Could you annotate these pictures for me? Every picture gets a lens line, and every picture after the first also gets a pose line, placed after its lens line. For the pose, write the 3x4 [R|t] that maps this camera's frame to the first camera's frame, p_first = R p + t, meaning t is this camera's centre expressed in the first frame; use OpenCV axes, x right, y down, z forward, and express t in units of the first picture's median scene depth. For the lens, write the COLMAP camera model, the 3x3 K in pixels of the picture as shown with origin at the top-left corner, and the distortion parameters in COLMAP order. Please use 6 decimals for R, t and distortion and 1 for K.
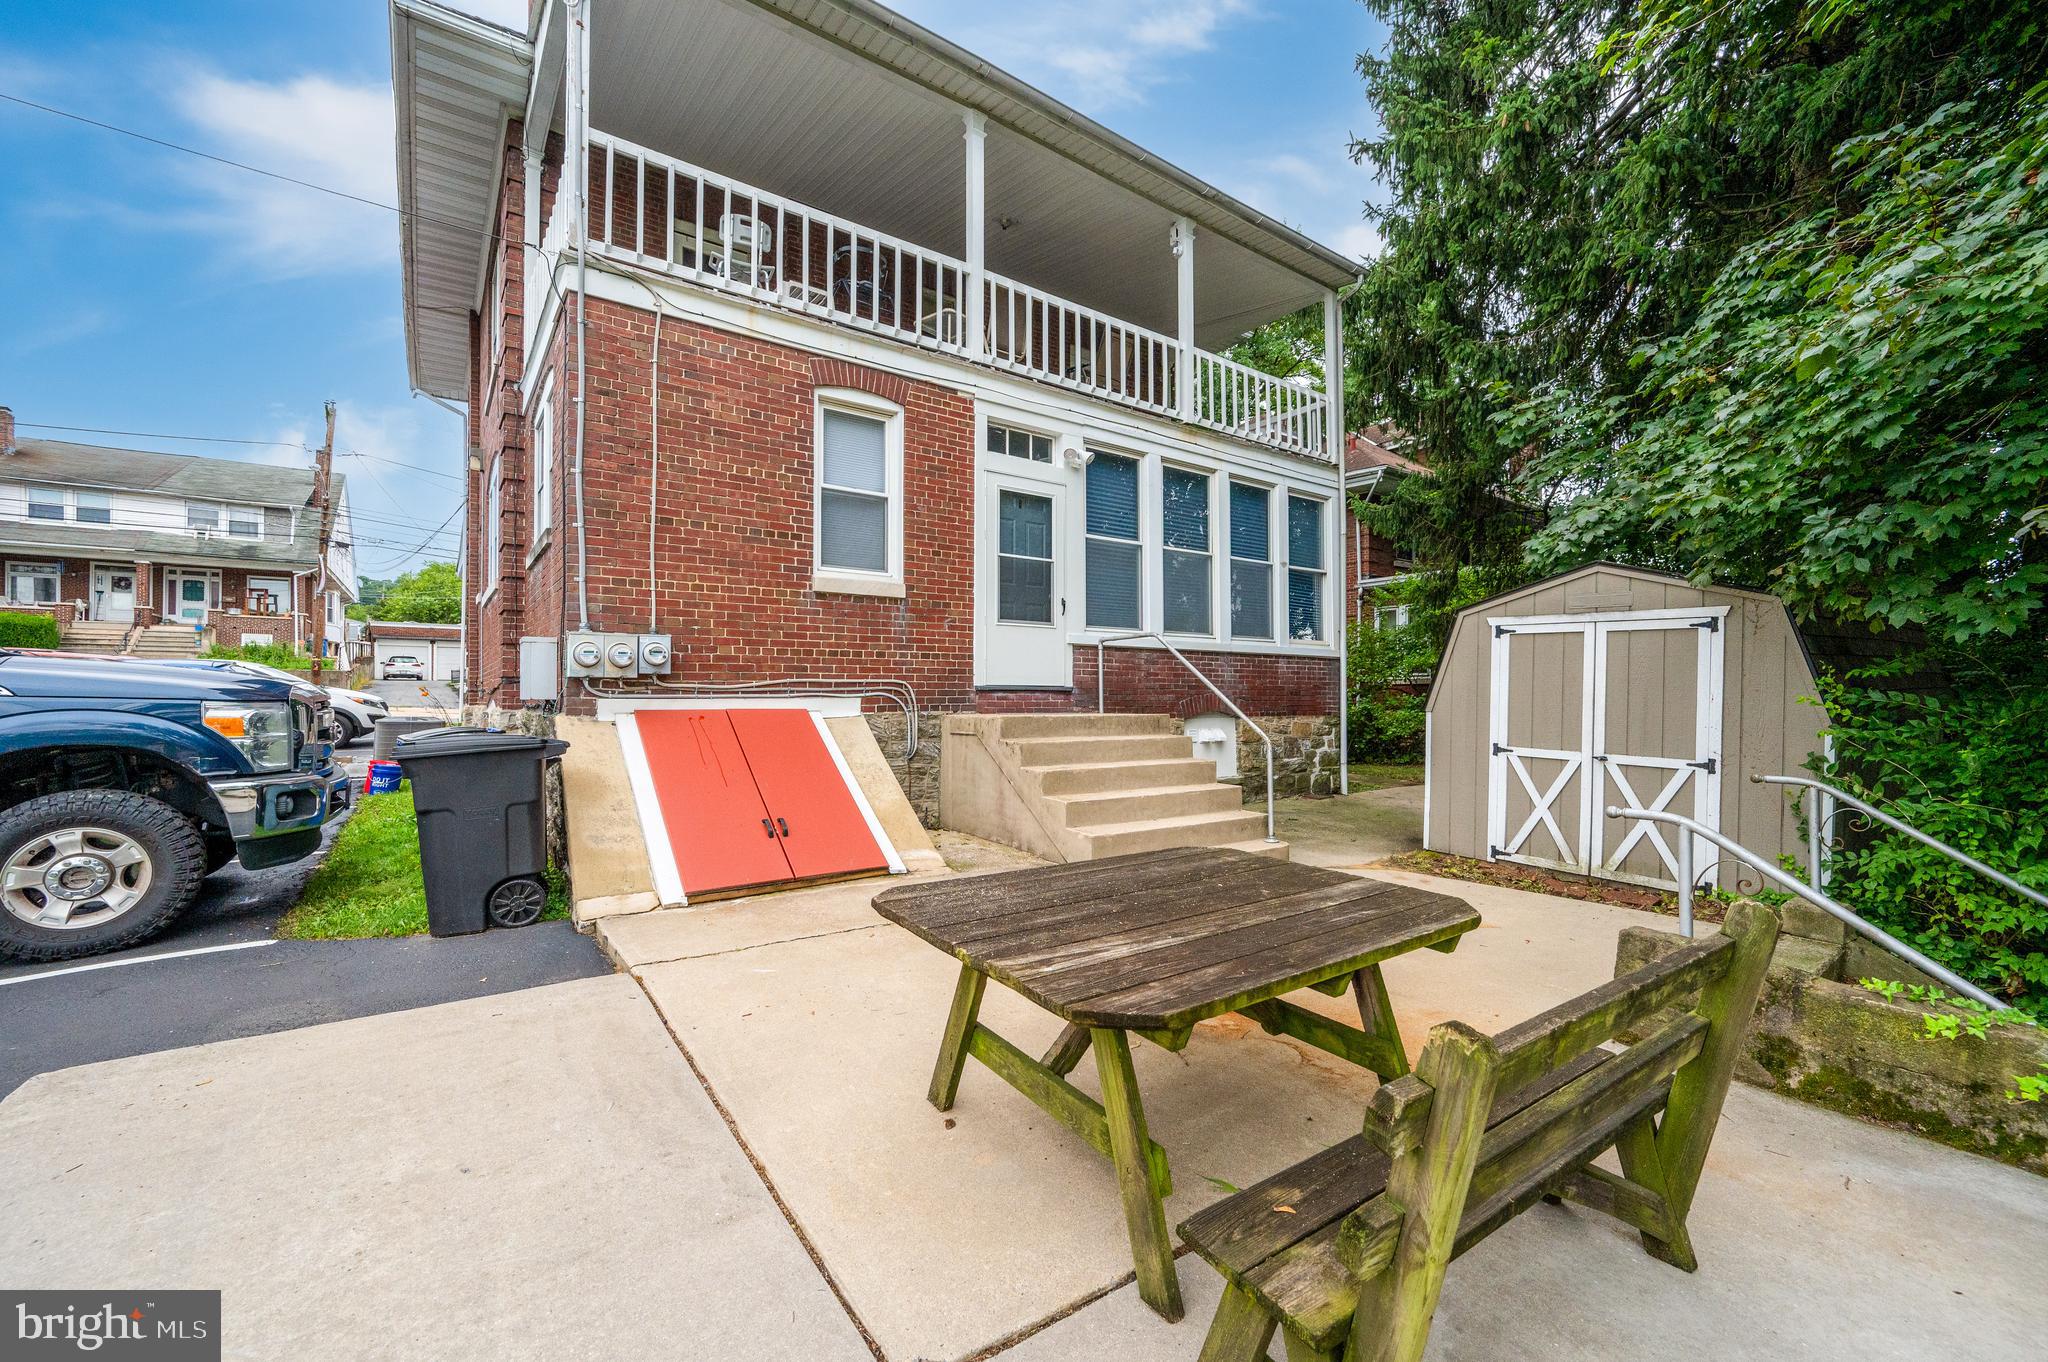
lens RADIAL K [[816.9, 0, 1035.1], [0, 816.9, 680.6], [0, 0, 1]] dist [-0.001140, -0.000521]
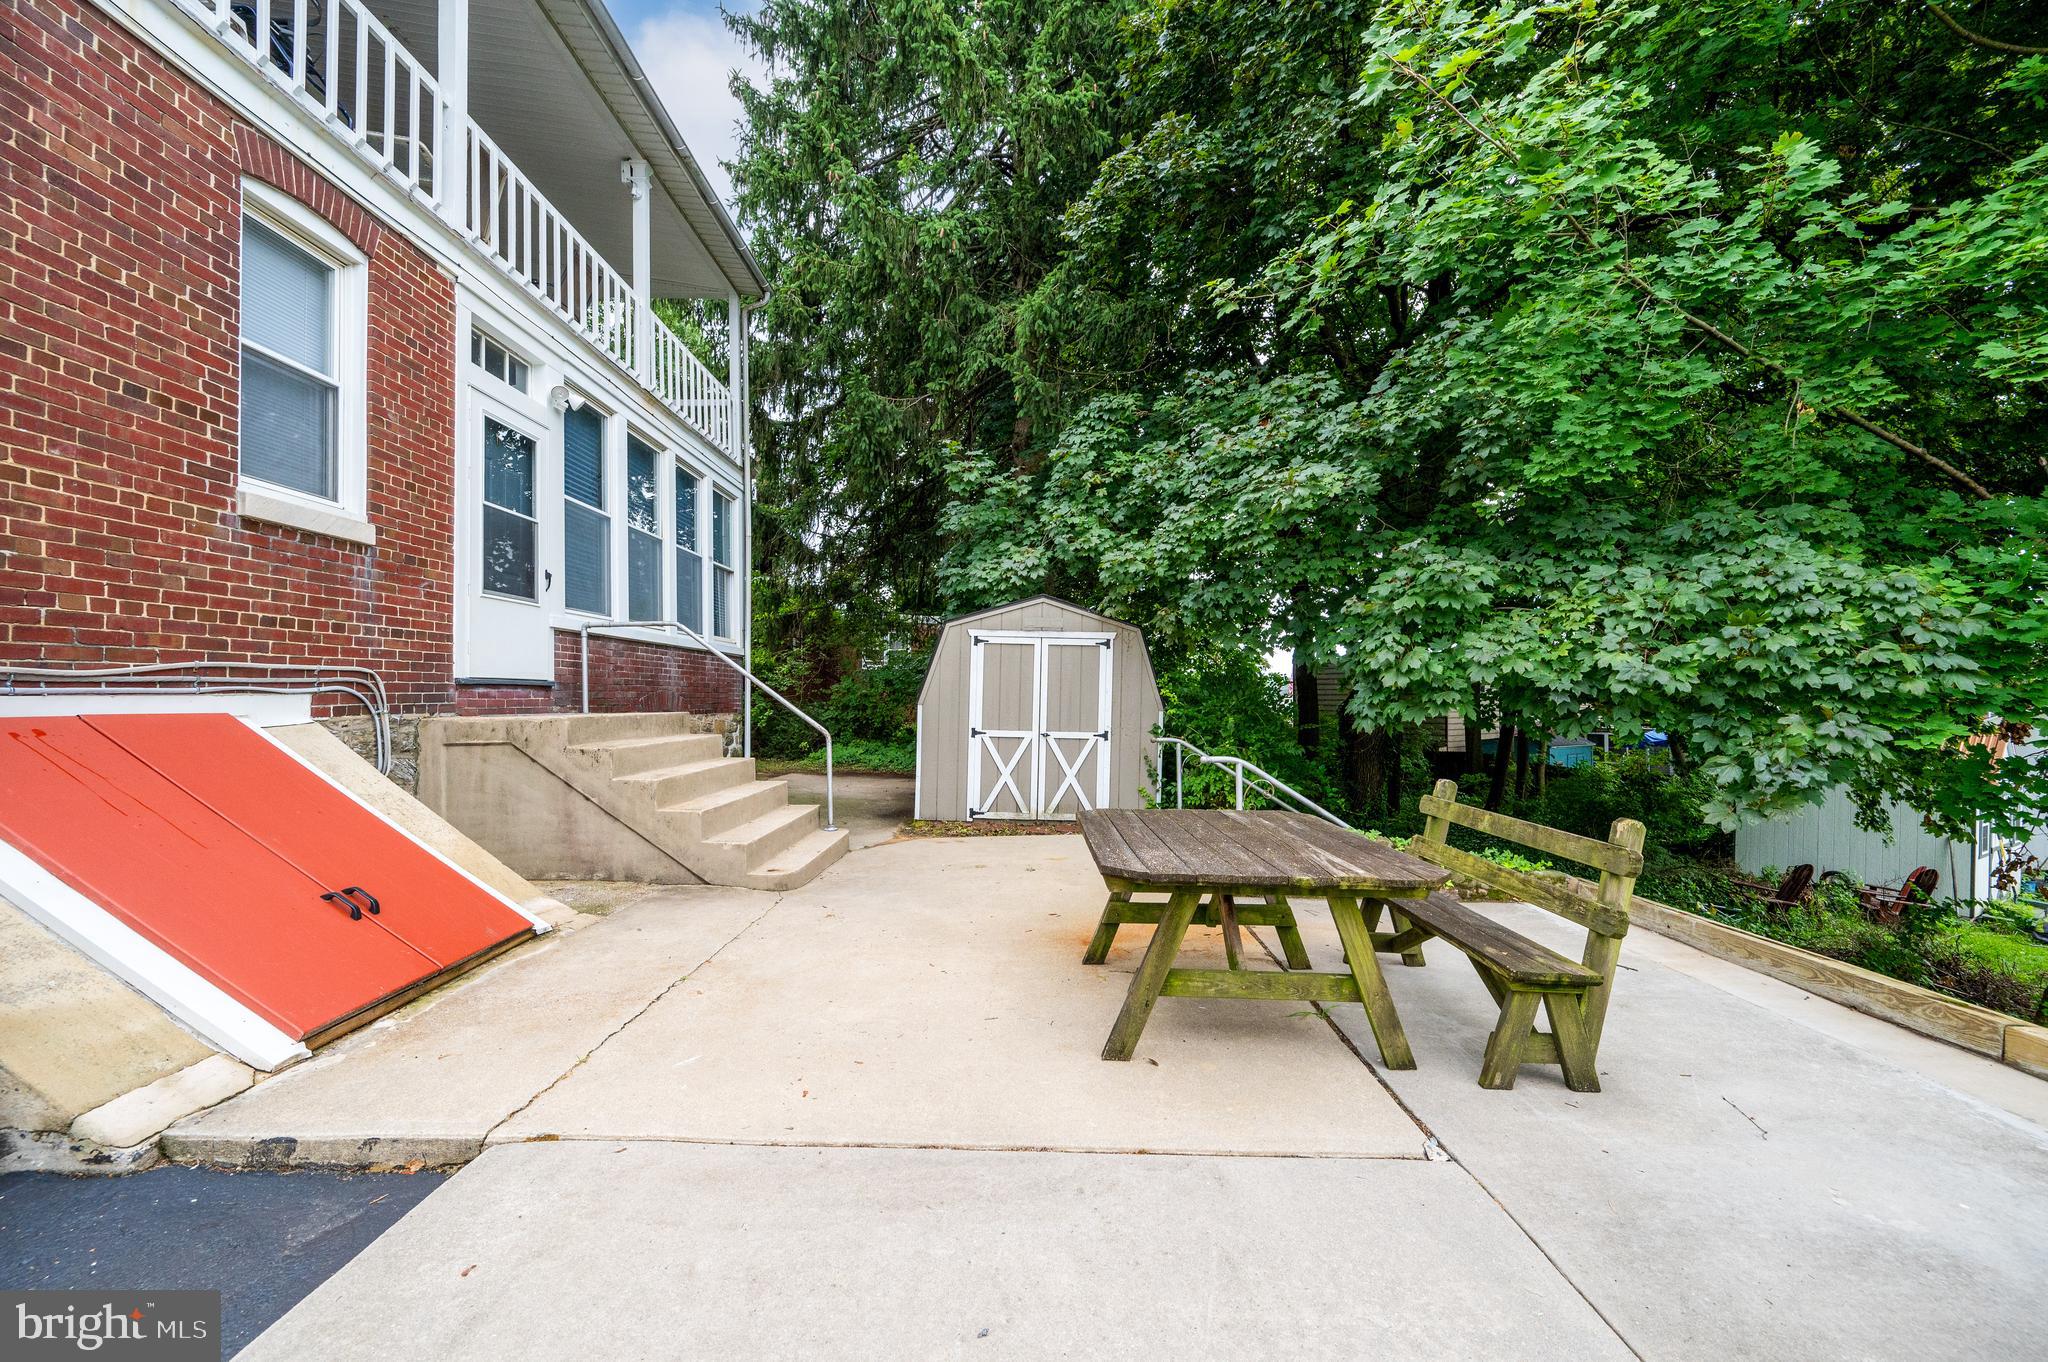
lens RADIAL K [[816.9, 0, 1035.1], [0, 816.9, 680.6], [0, 0, 1]] dist [-0.001140, -0.000521]
pose [[0.573598, 0.010095, 0.819075, -0.400917], [-0.009326, 0.999940, -0.005793, 0.008666], [-0.819084, -0.004315, 0.573657, 0.174231]]
